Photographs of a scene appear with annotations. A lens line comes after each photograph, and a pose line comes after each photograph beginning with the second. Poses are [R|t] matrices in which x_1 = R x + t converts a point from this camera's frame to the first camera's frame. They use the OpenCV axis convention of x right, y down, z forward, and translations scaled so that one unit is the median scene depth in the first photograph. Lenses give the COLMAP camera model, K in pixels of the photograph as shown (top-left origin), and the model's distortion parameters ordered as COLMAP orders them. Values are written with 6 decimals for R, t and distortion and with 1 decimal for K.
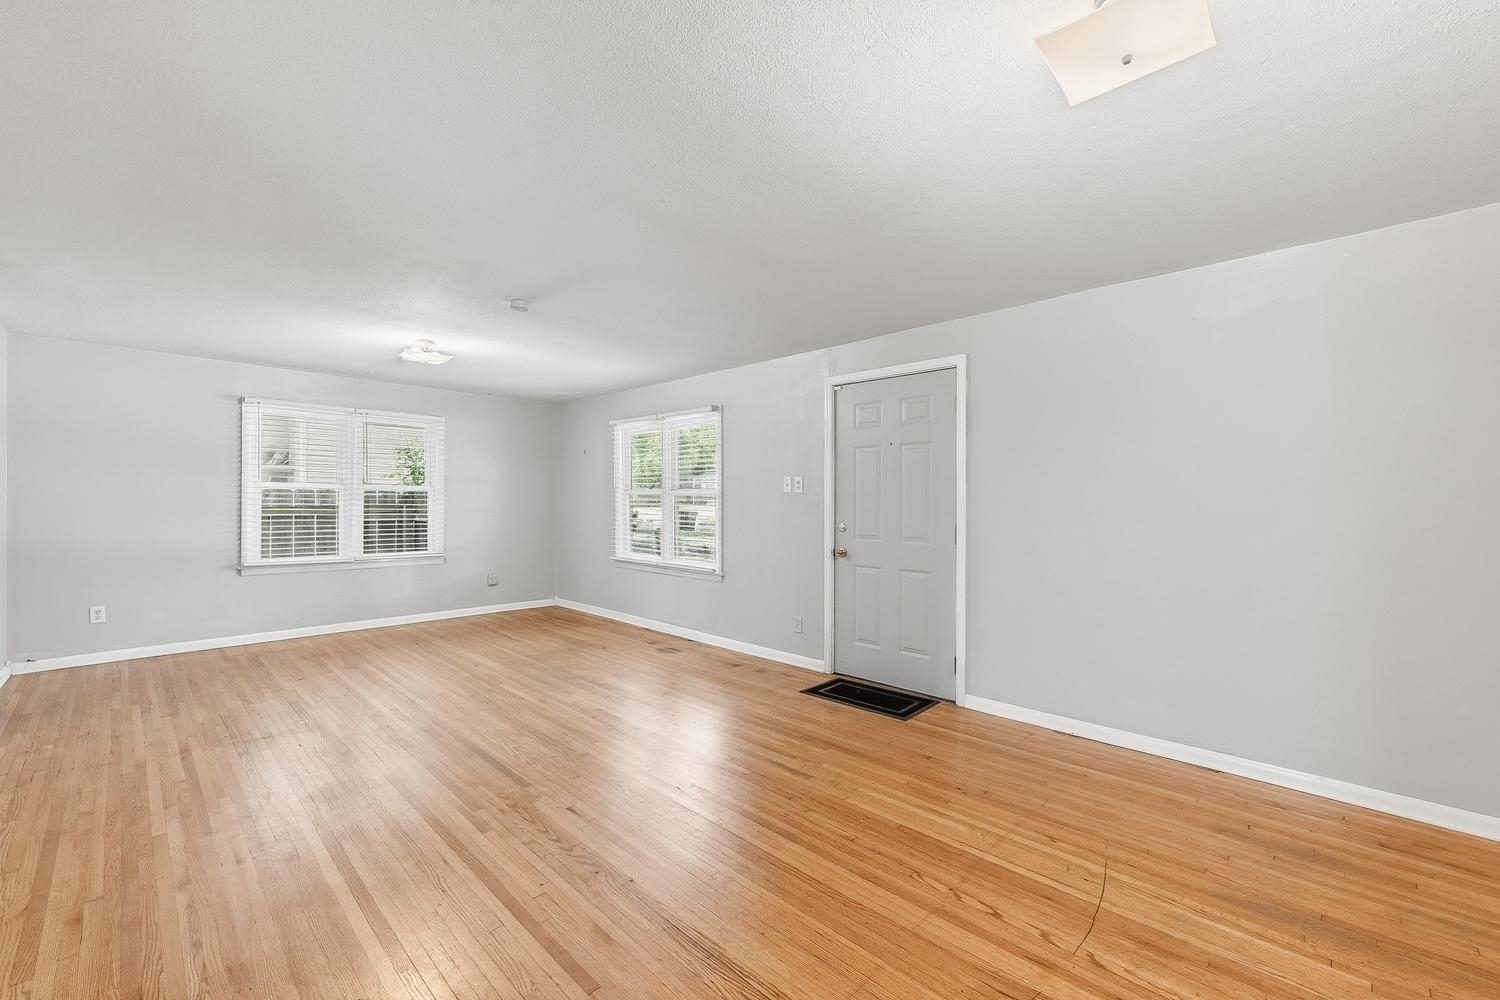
lens RADIAL K [[610.9, 0, 744.9], [0, 610.9, 500.8], [0, 0, 1]] dist [0.000205, 0.000269]
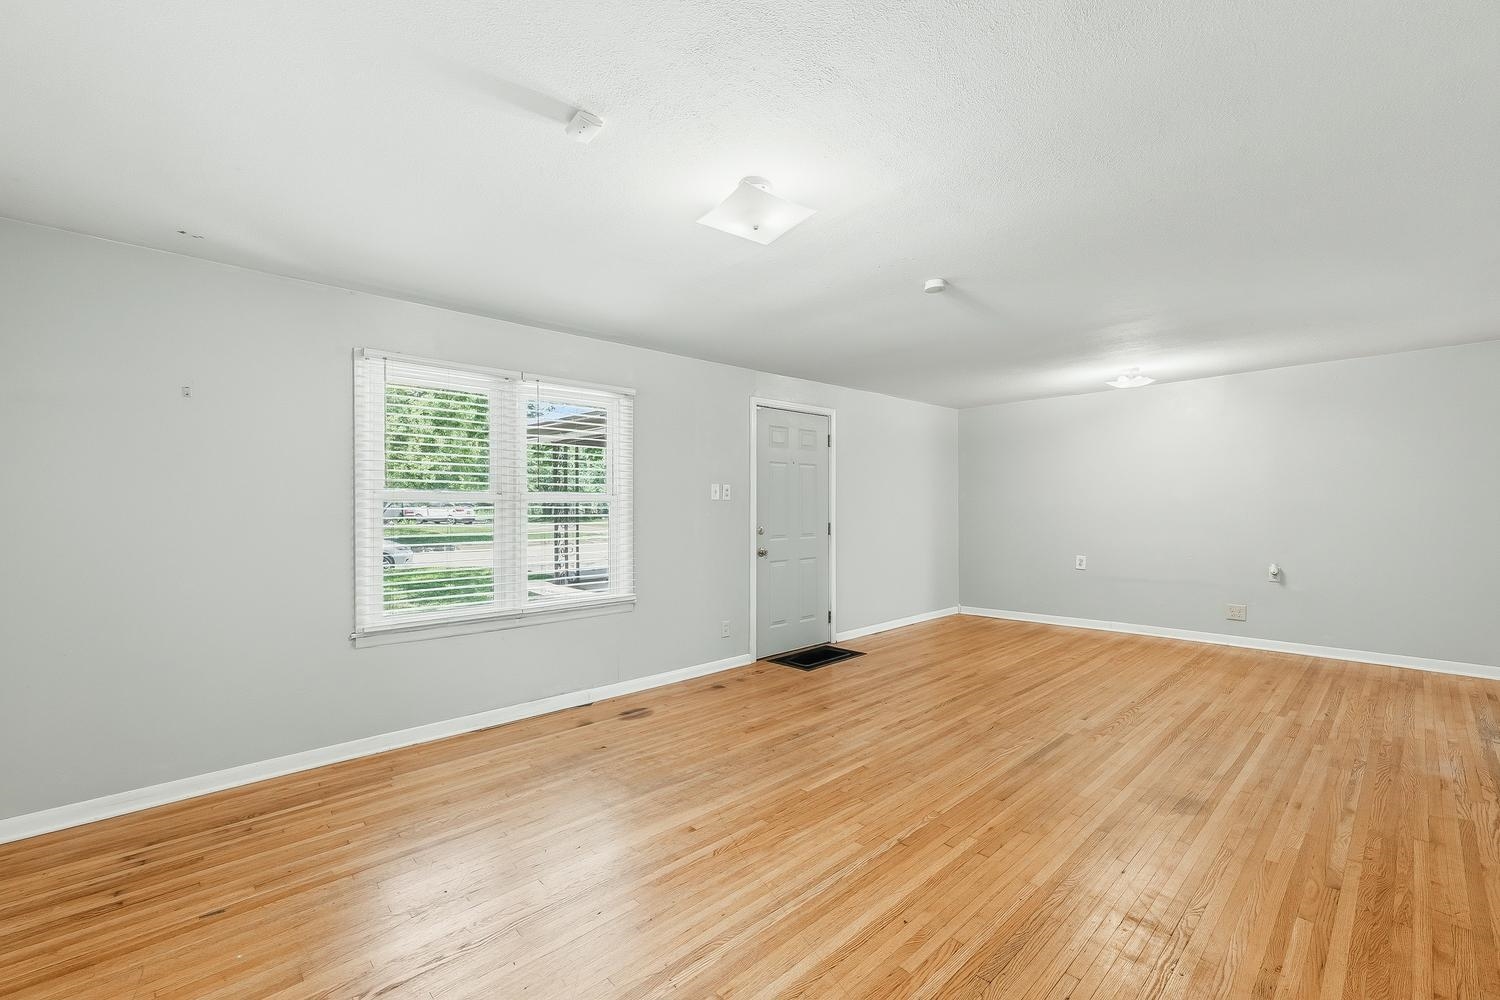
lens RADIAL K [[612.7, 0, 753.6], [0, 612.7, 506.5], [0, 0, 1]] dist [0.001146, 0.000341]
pose [[0.047359, -0.004275, 0.998869, -1.018044], [0.008016, 0.999960, 0.003900, -0.006836], [-0.998846, 0.007822, 0.047391, 0.982689]]
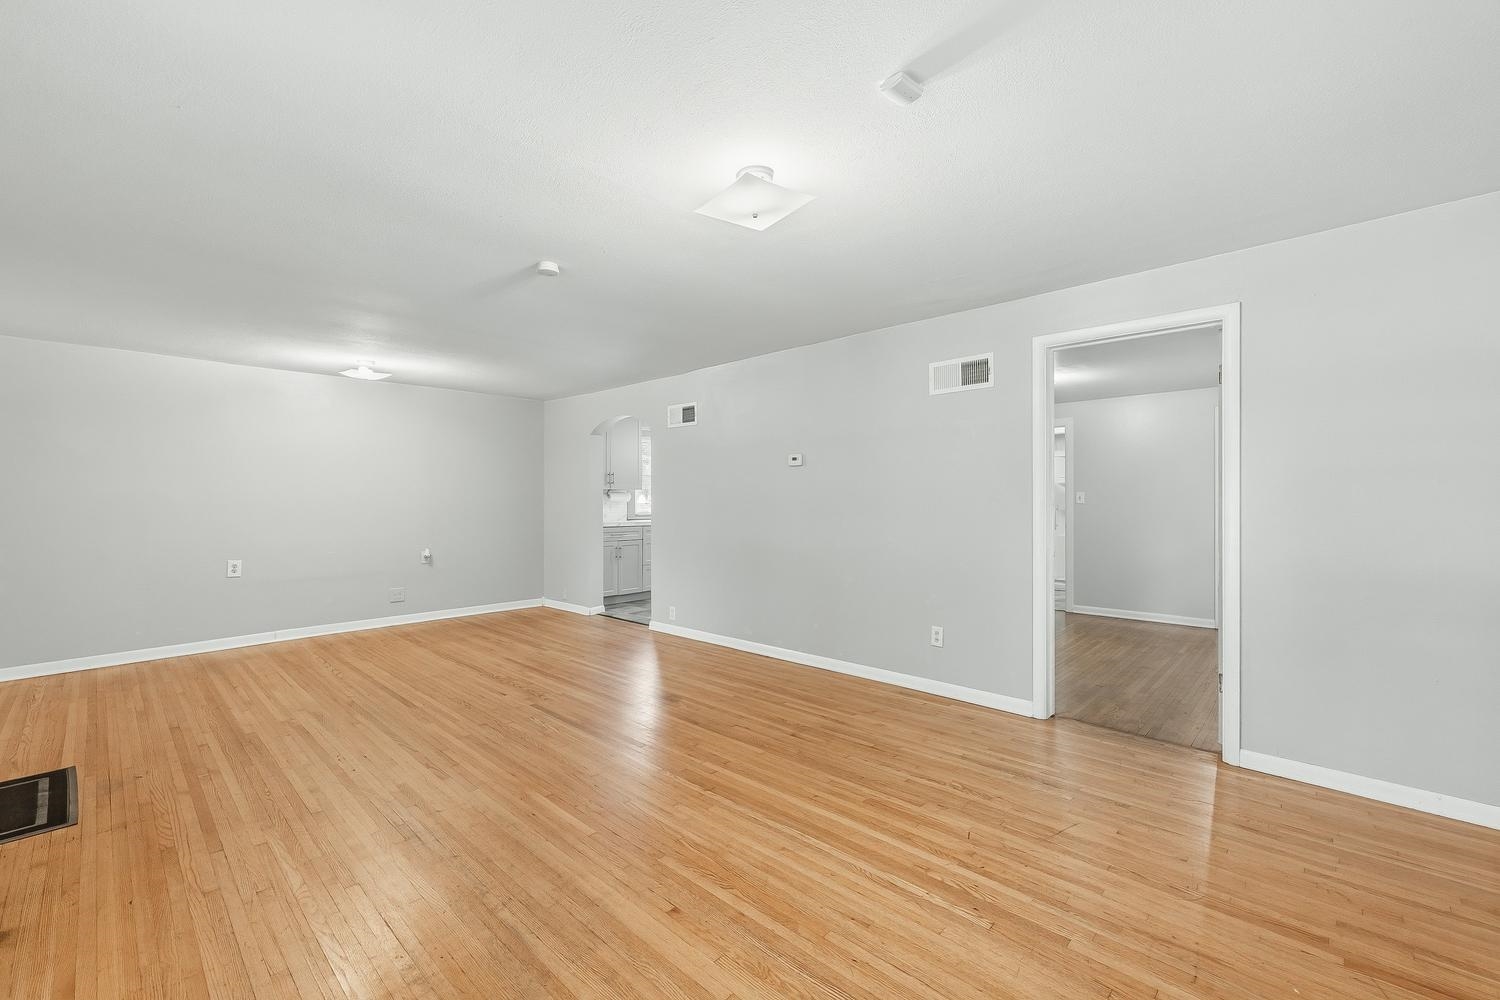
lens RADIAL K [[629.5, 0, 743.5], [0, 629.5, 492.5], [0, 0, 1]] dist [0.000572, 0.000091]
pose [[-0.999988, -0.003351, -0.003638, -0.513441], [-0.003312, 0.999938, -0.010666, -0.000694], [0.003674, -0.010654, -0.999936, 1.510956]]
